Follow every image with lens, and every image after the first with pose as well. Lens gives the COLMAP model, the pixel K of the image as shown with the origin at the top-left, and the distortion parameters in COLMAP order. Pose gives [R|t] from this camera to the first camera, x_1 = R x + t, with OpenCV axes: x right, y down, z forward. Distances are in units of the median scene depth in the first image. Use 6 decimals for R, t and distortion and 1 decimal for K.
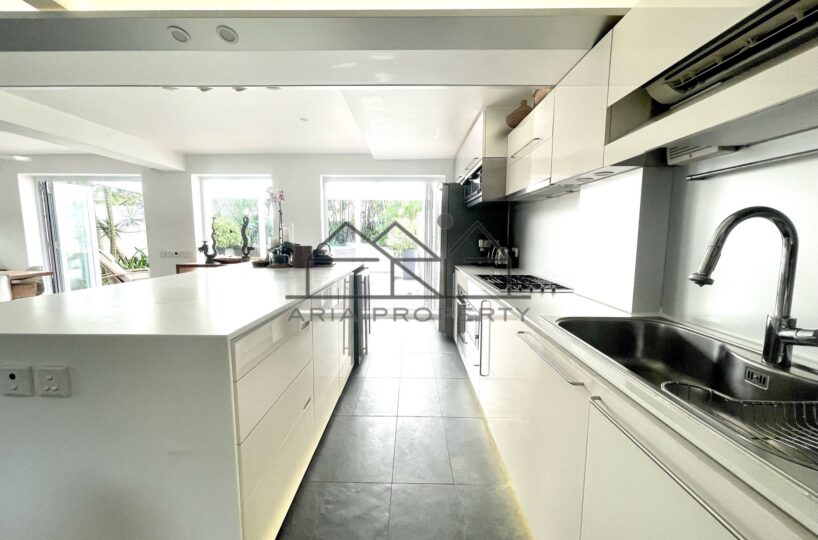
lens RADIAL K [[331.3, 0, 410.0], [0, 331.3, 272.5], [0, 0, 1]] dist [0.000436, -0.001029]
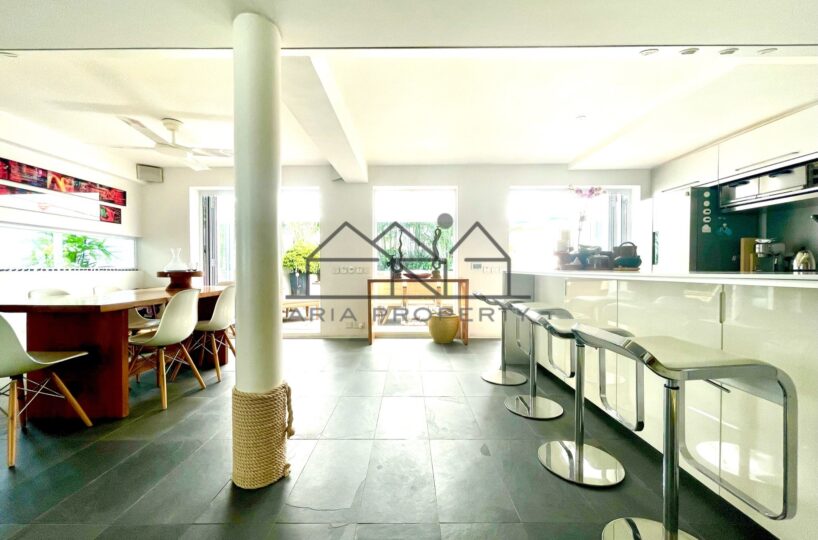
lens RADIAL K [[301.2, 0, 411.0], [0, 301.2, 269.6], [0, 0, 1]] dist [0.001313, -0.000015]
pose [[0.999832, -0.008347, 0.016309, -0.525460], [0.009951, 0.994847, -0.100895, 0.029485], [-0.015382, 0.101040, 0.994763, 0.143591]]
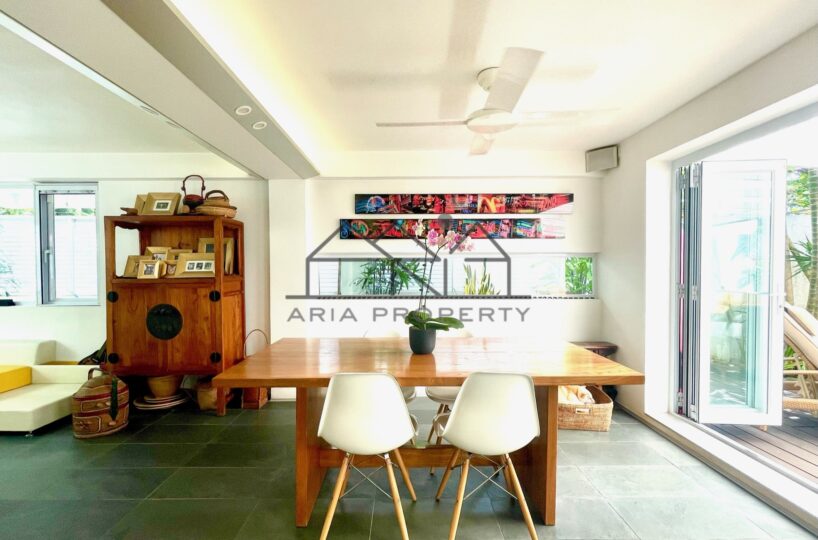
lens RADIAL K [[359.3, 0, 411.6], [0, 359.3, 275.9], [0, 0, 1]] dist [-0.009840, -0.000858]
pose [[0.006289, 0.016409, -0.999846, -0.553123], [-0.112301, 0.993552, 0.015600, -0.069693], [0.993654, 0.112185, 0.008091, 0.585480]]
